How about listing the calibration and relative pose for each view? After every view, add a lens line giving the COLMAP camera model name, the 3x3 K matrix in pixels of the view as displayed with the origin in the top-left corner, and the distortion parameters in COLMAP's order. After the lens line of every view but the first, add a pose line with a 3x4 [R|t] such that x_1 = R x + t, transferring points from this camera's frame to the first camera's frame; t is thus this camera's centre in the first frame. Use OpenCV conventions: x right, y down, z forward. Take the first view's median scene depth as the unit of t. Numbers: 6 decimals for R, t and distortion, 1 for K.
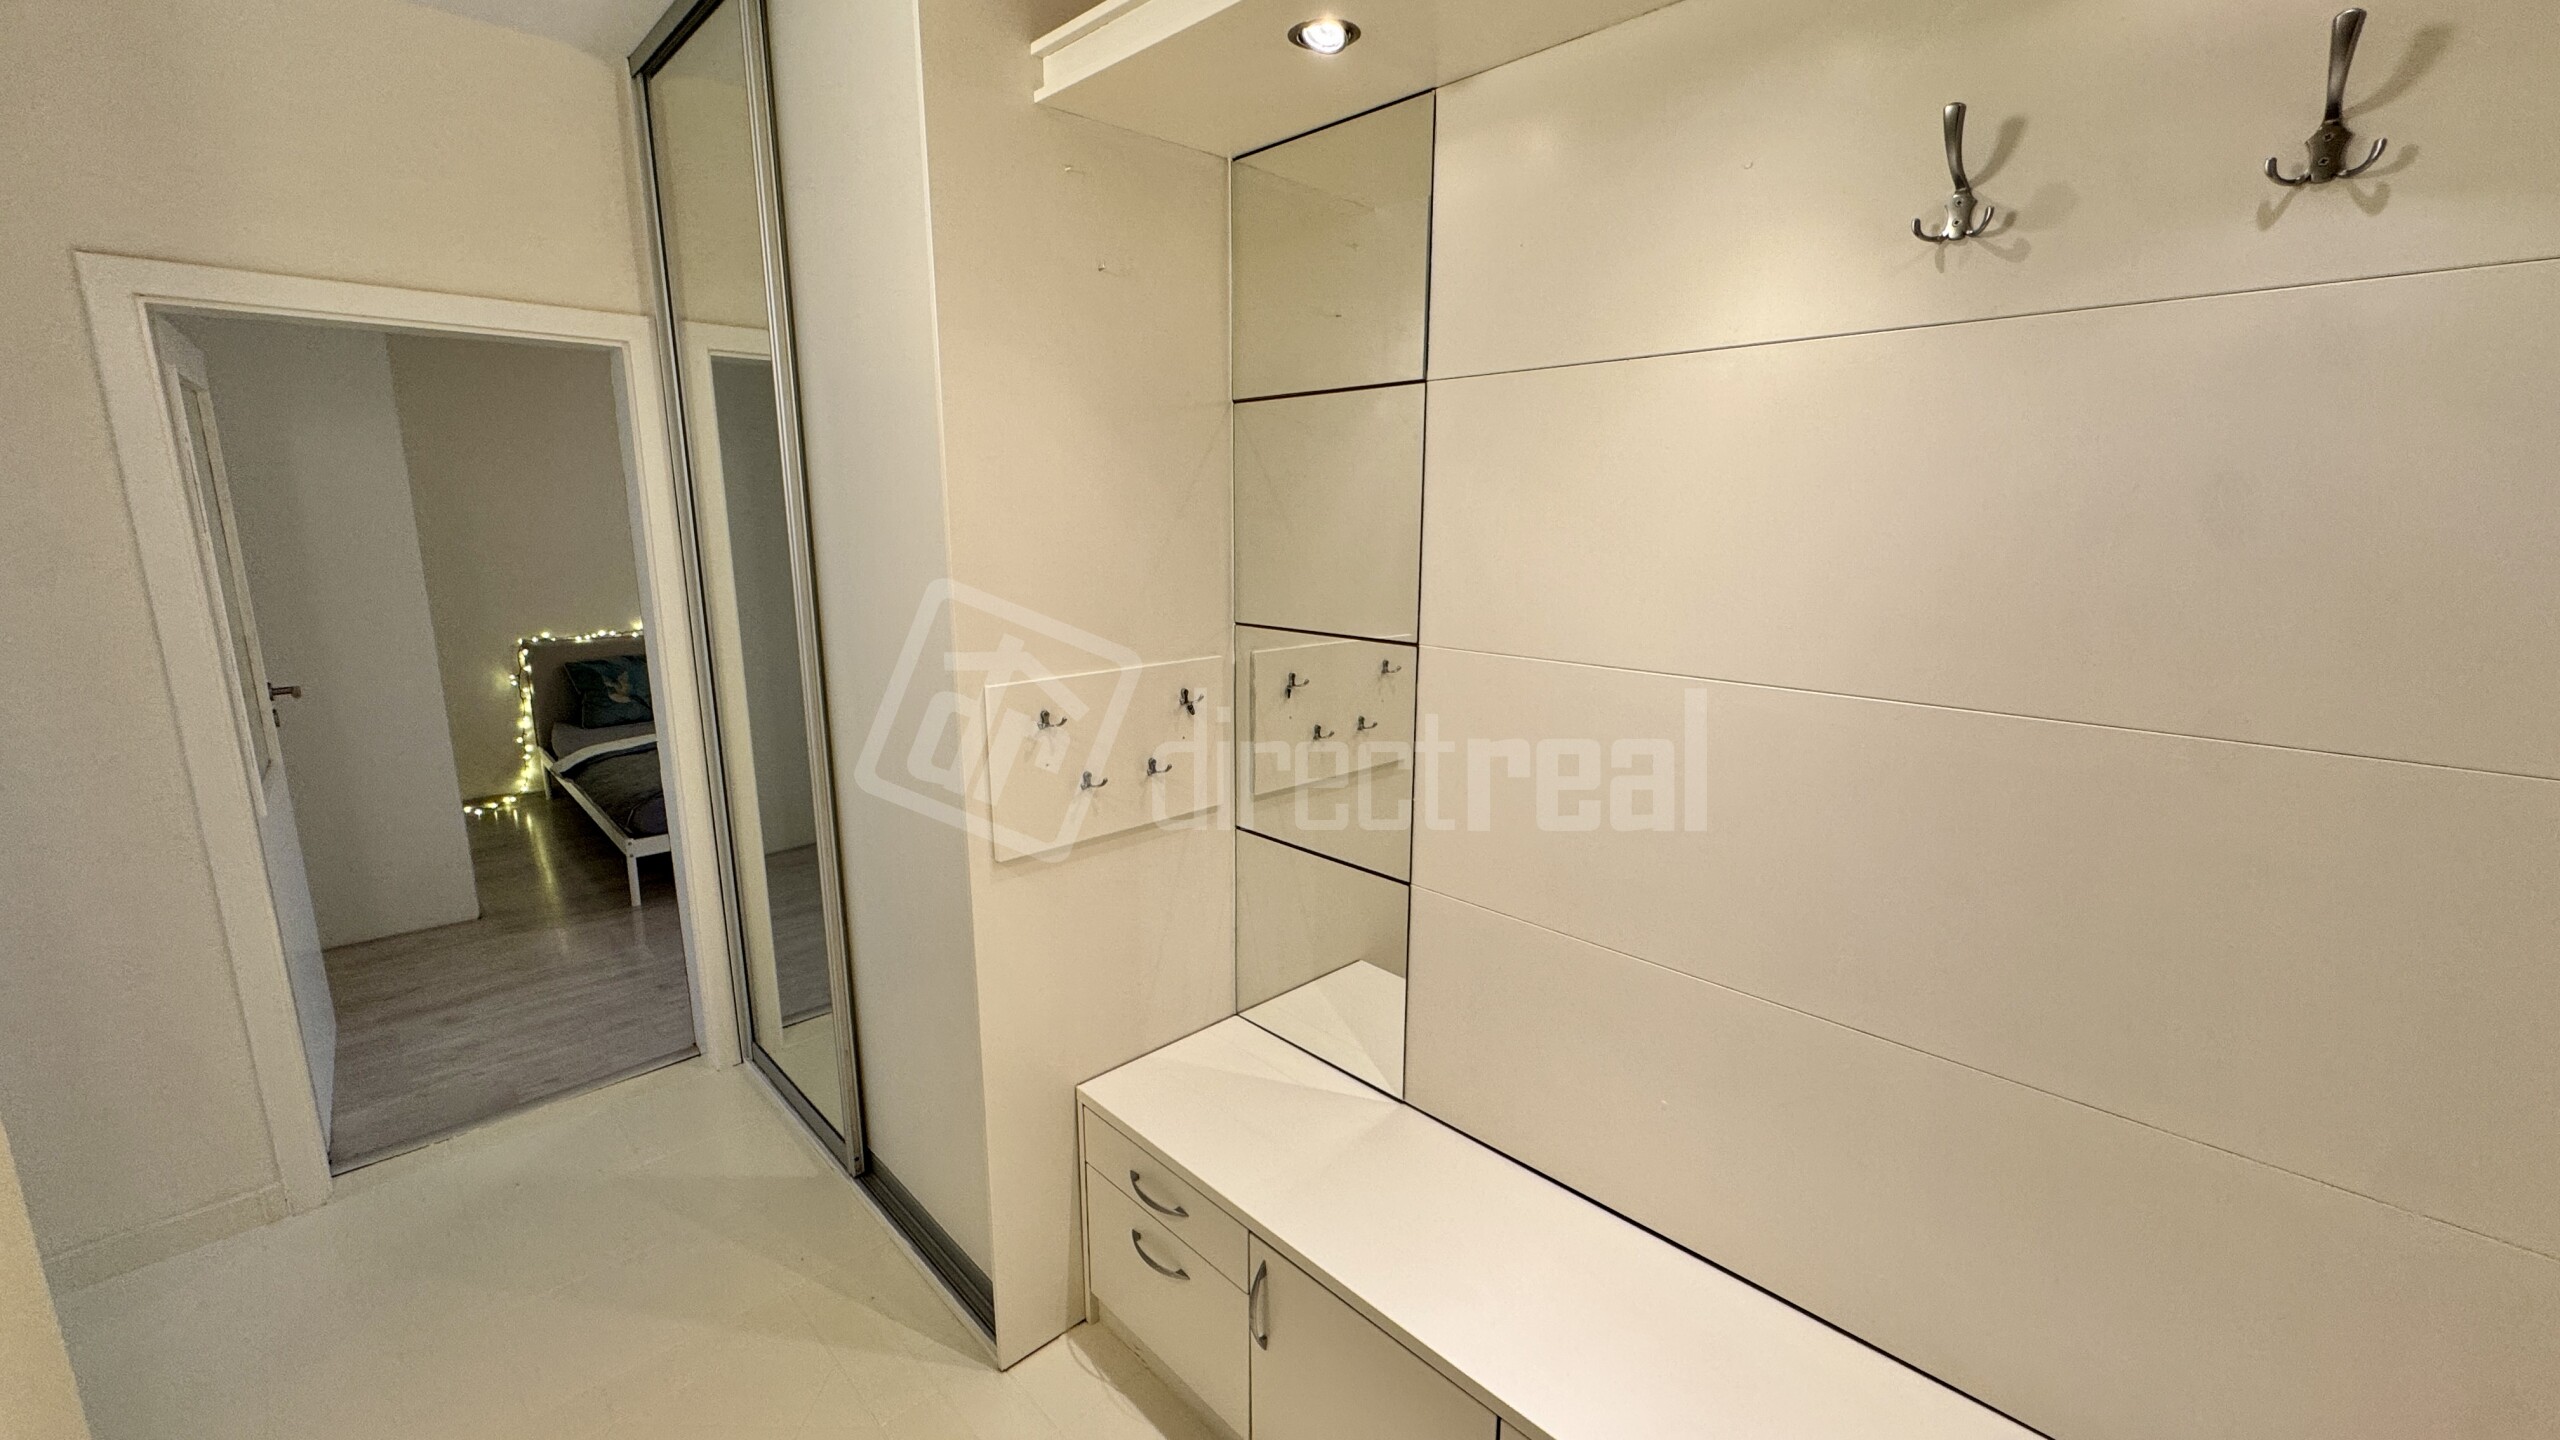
lens RADIAL K [[1024.6, 0, 1277.8], [0, 1024.6, 720.0], [0, 0, 1]] dist [-0.001420, 0.000080]
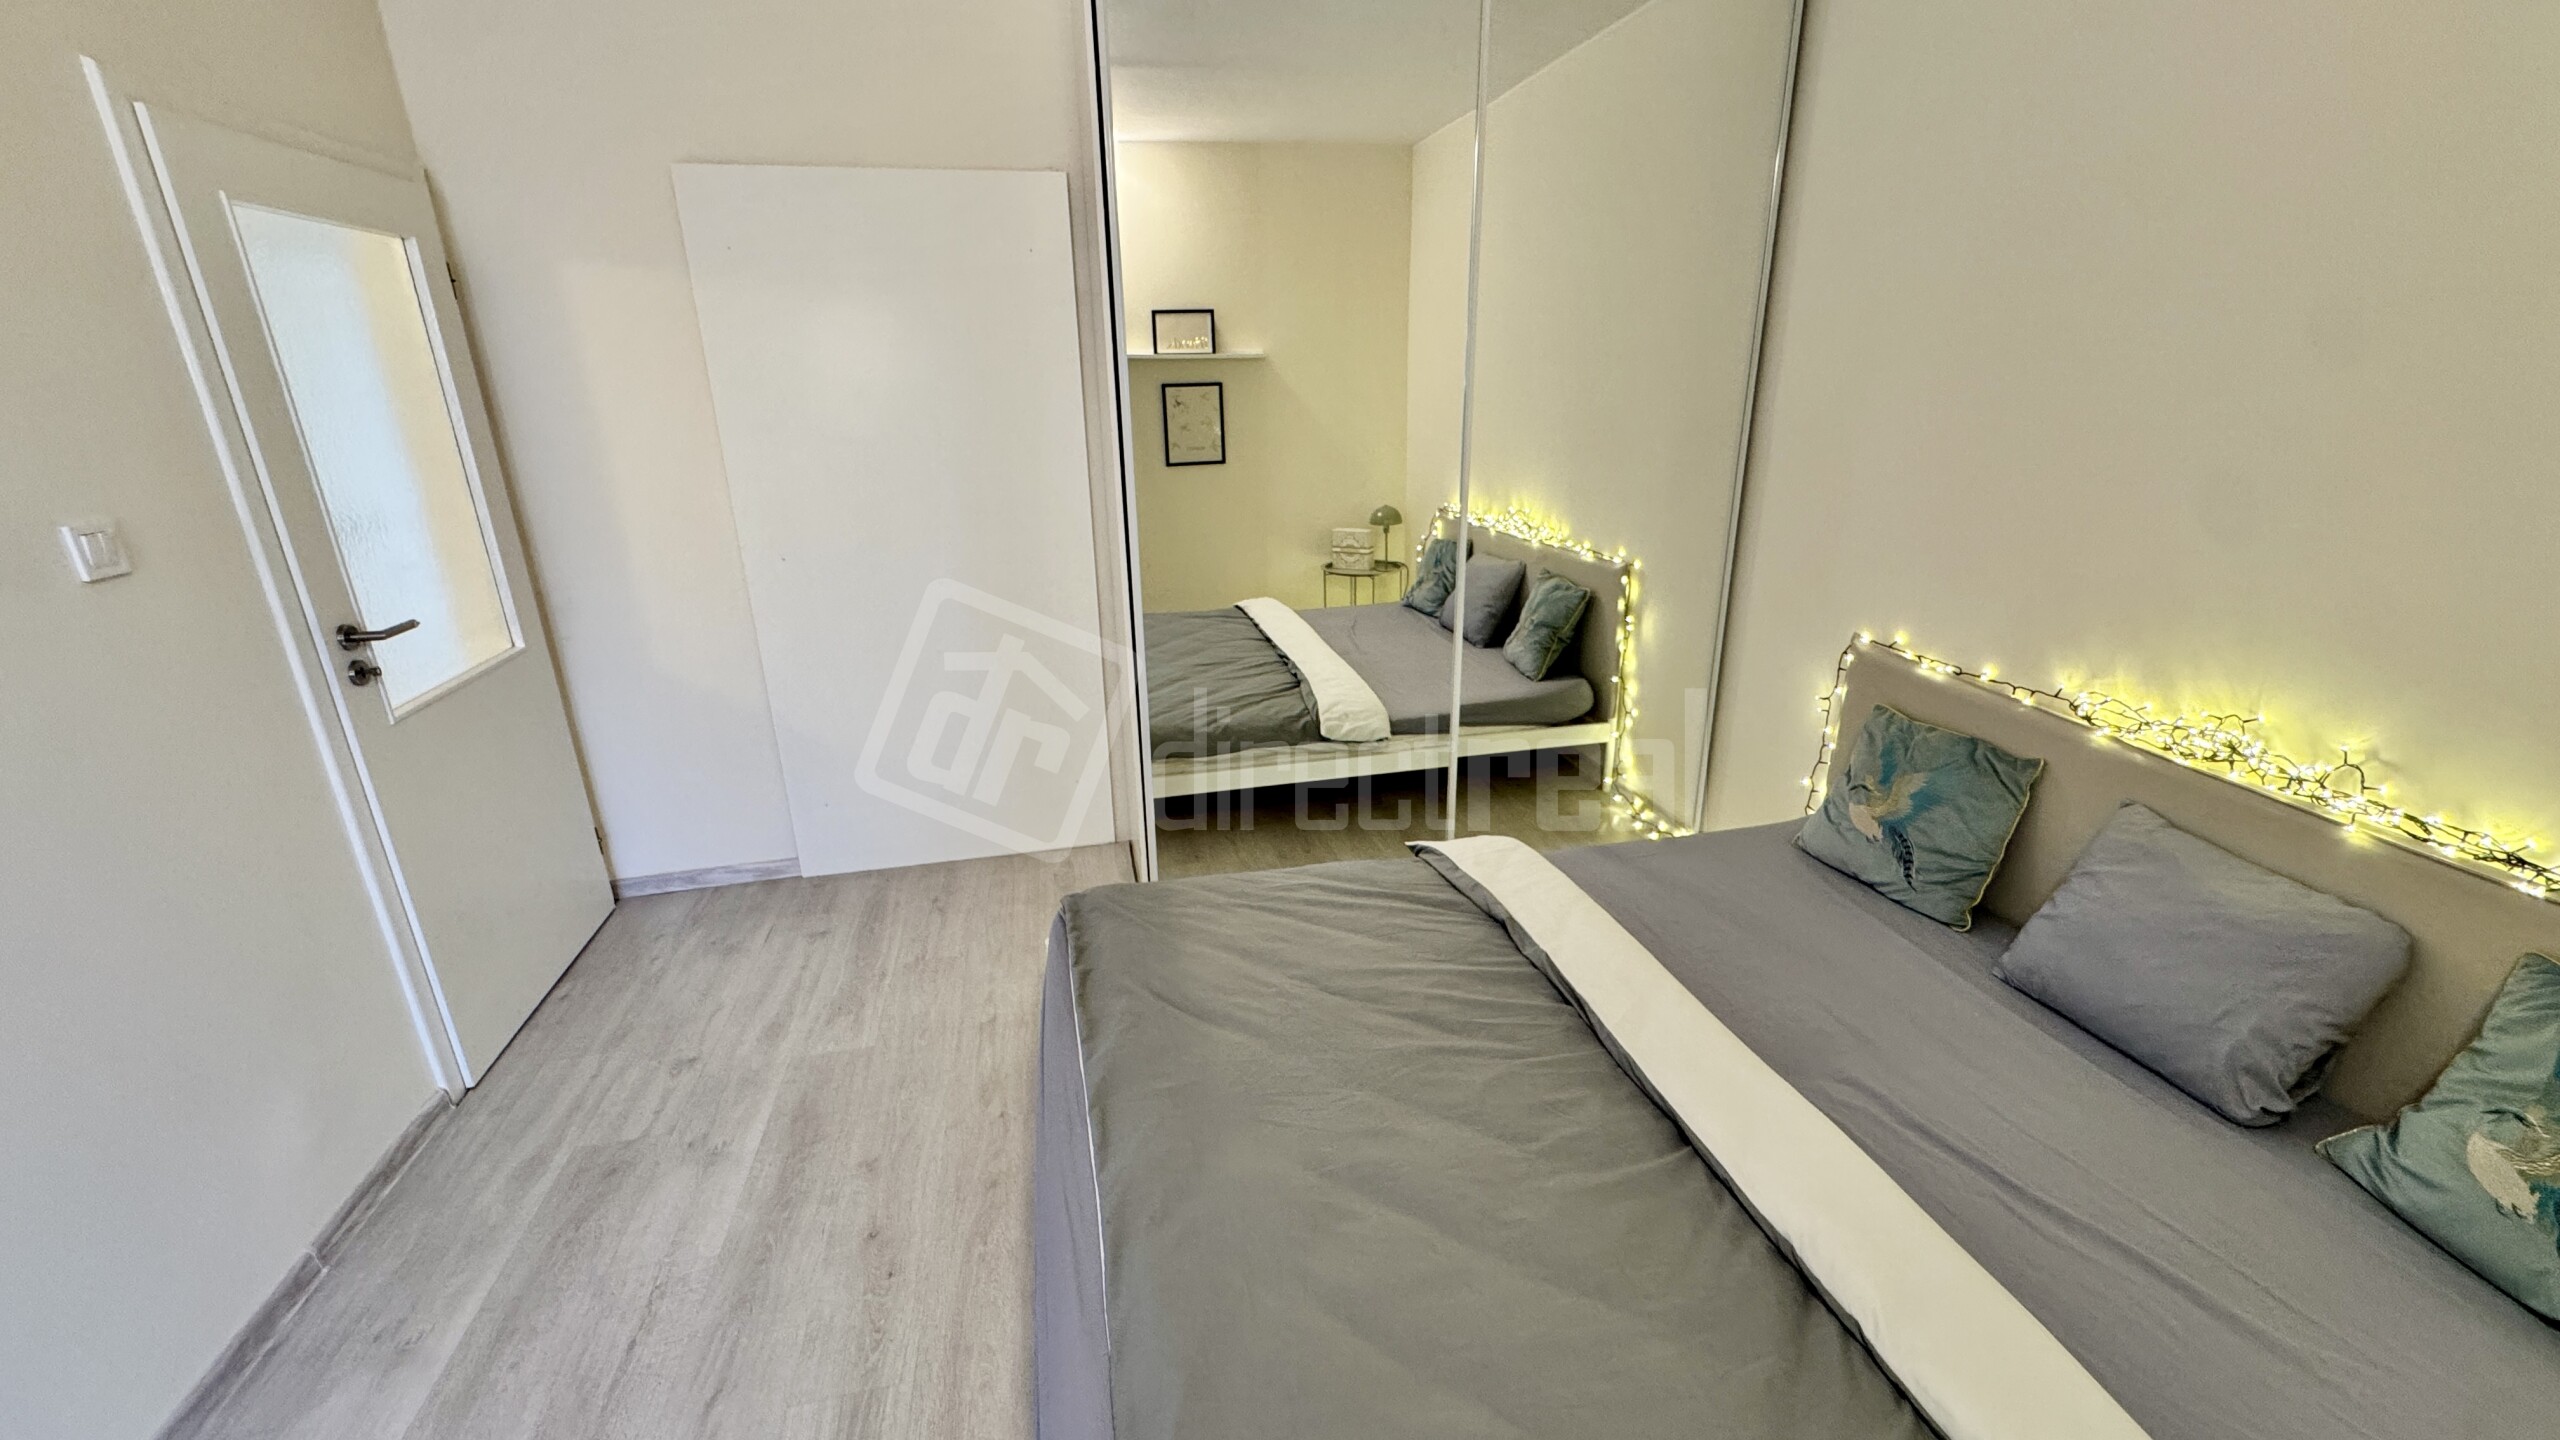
lens RADIAL K [[1024.6, 0, 1277.8], [0, 1024.6, 720.0], [0, 0, 1]] dist [-0.001420, 0.000080]
pose [[-0.523346, 0.287081, -0.802305, -0.195336], [-0.161563, 0.891032, 0.424217, -0.198239], [0.836664, 0.351635, -0.419936, 0.969645]]
